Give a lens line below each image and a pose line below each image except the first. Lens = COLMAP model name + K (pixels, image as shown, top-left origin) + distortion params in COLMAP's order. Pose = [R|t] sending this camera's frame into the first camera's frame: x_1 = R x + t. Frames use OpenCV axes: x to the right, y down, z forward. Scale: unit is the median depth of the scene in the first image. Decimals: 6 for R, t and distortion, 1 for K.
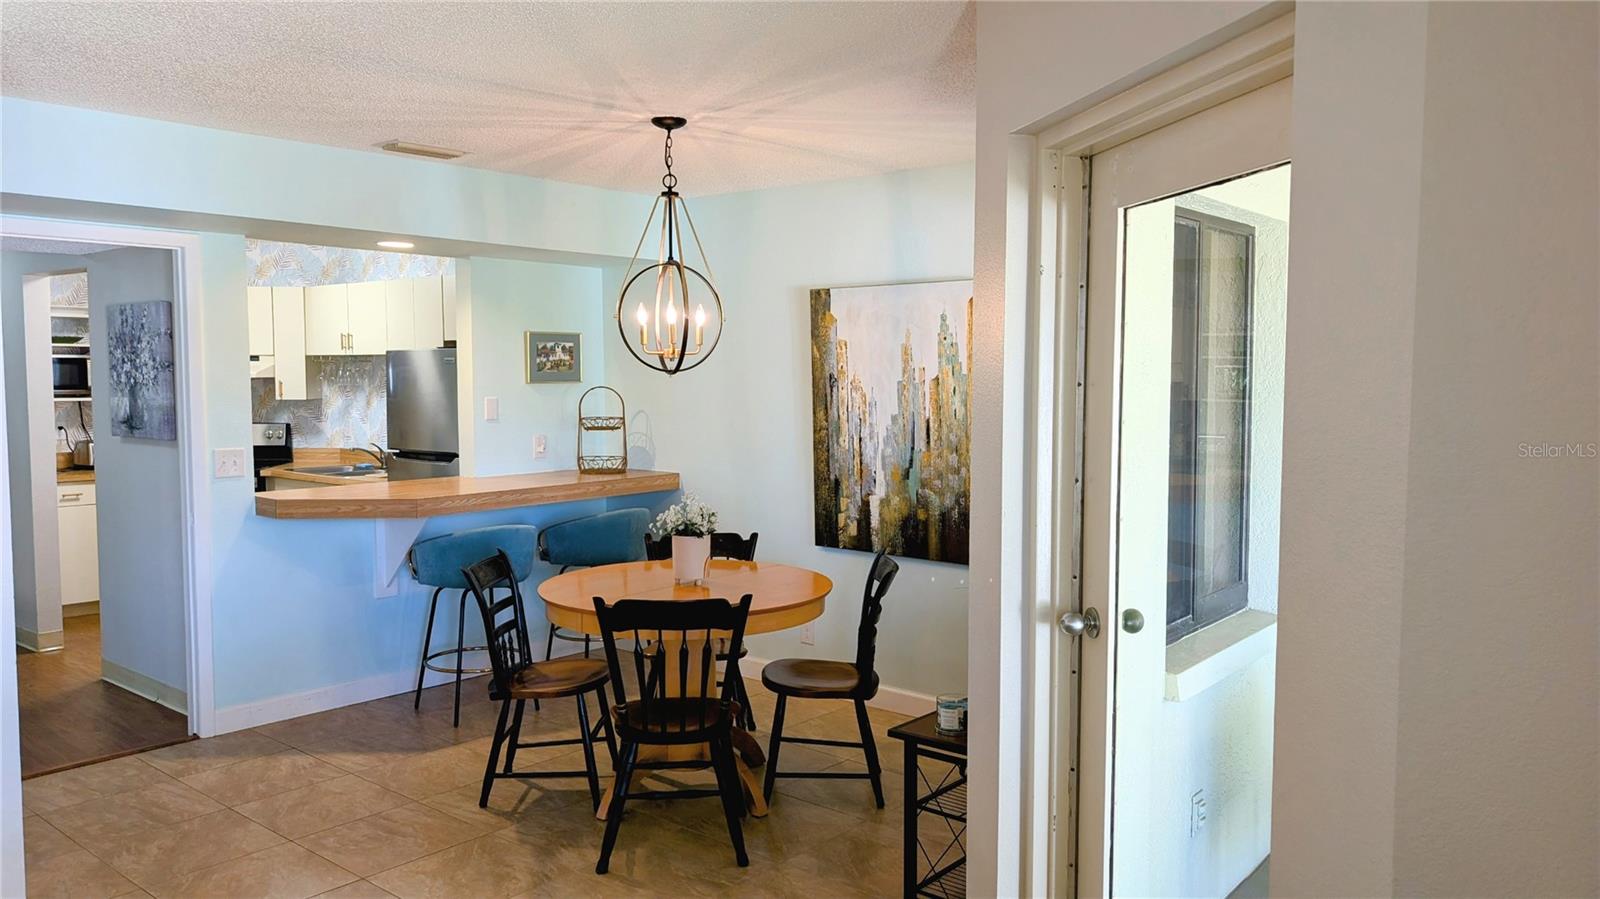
lens RADIAL K [[1141.0, 0, 858.3], [0, 1141.0, 451.0], [0, 0, 1]] dist [0.006846, -0.046710]
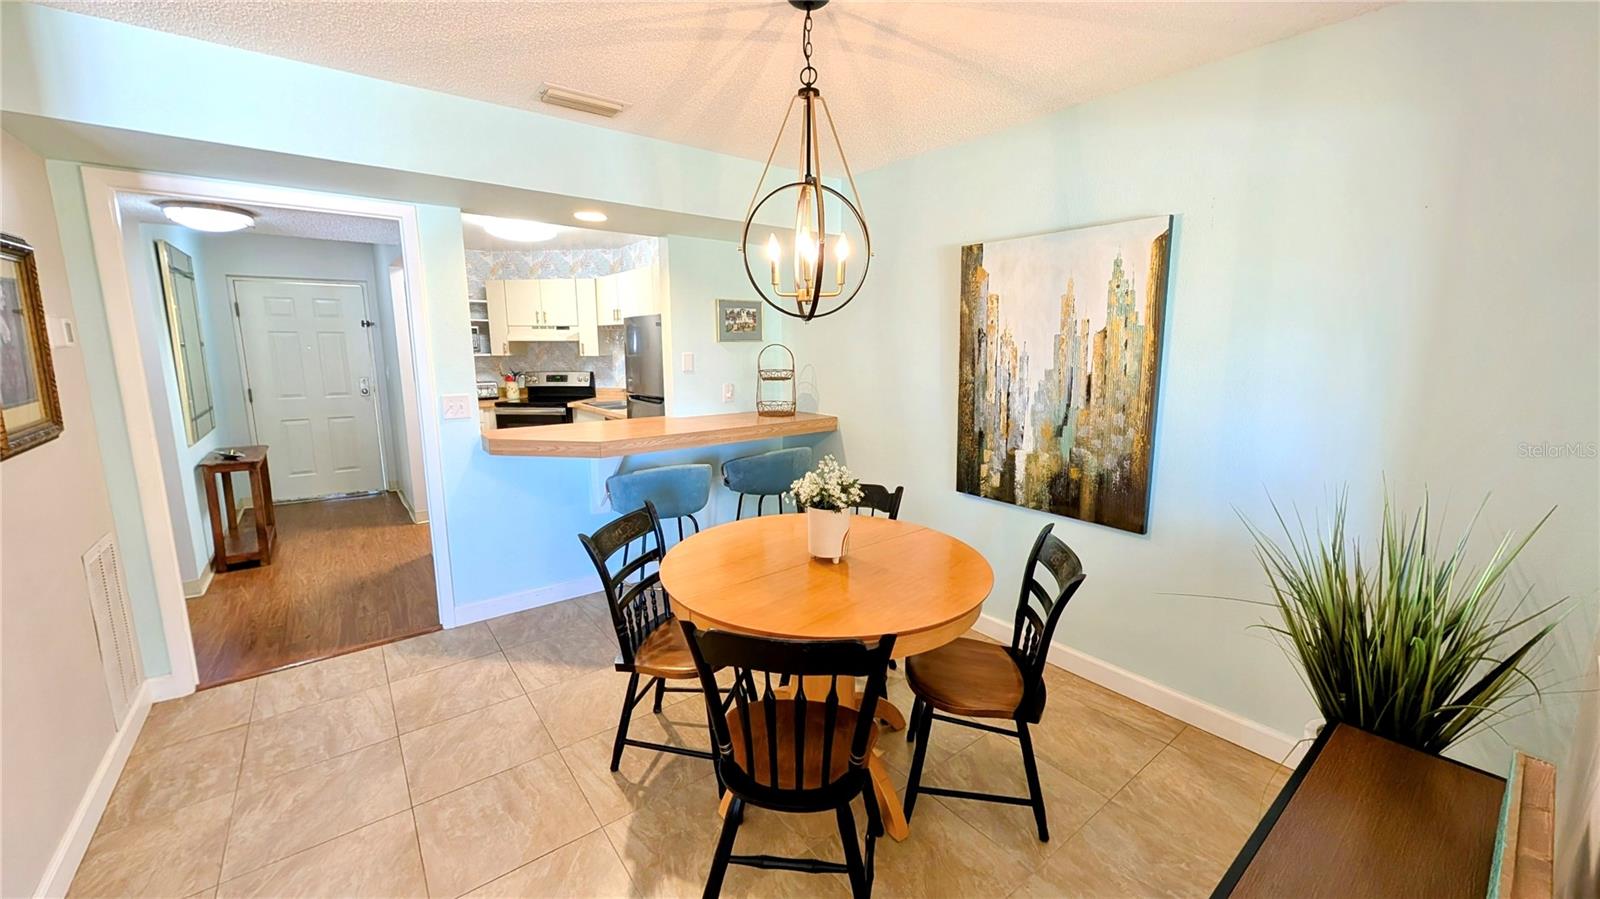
lens RADIAL K [[600.9, 0, 802.6], [0, 600.9, 443.2], [0, 0, 1]] dist [0.000313, -0.000256]
pose [[0.969181, 0.037296, -0.243509, -0.043462], [-0.014196, 0.995286, 0.095937, -0.015343], [0.245940, -0.089524, 0.965142, 0.435212]]
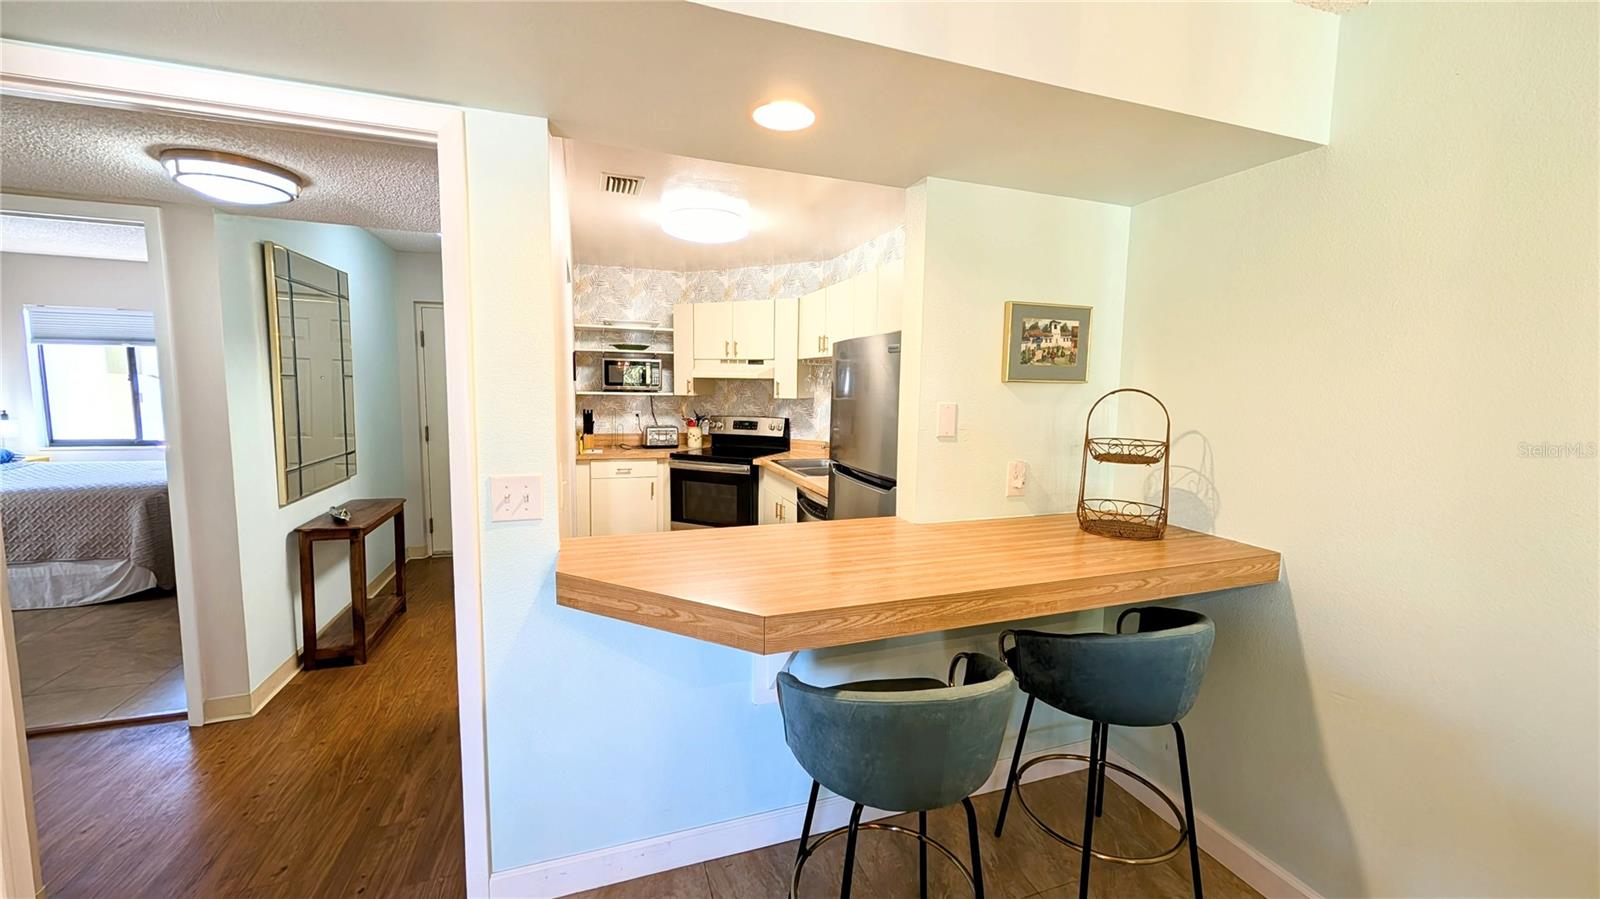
lens RADIAL K [[600.9, 0, 802.6], [0, 600.9, 443.2], [0, 0, 1]] dist [0.000313, -0.000256]
pose [[0.839184, 0.065139, -0.539932, -0.225980], [-0.051505, 0.997858, 0.040334, -0.036850], [0.541403, -0.006039, 0.840742, 0.736511]]
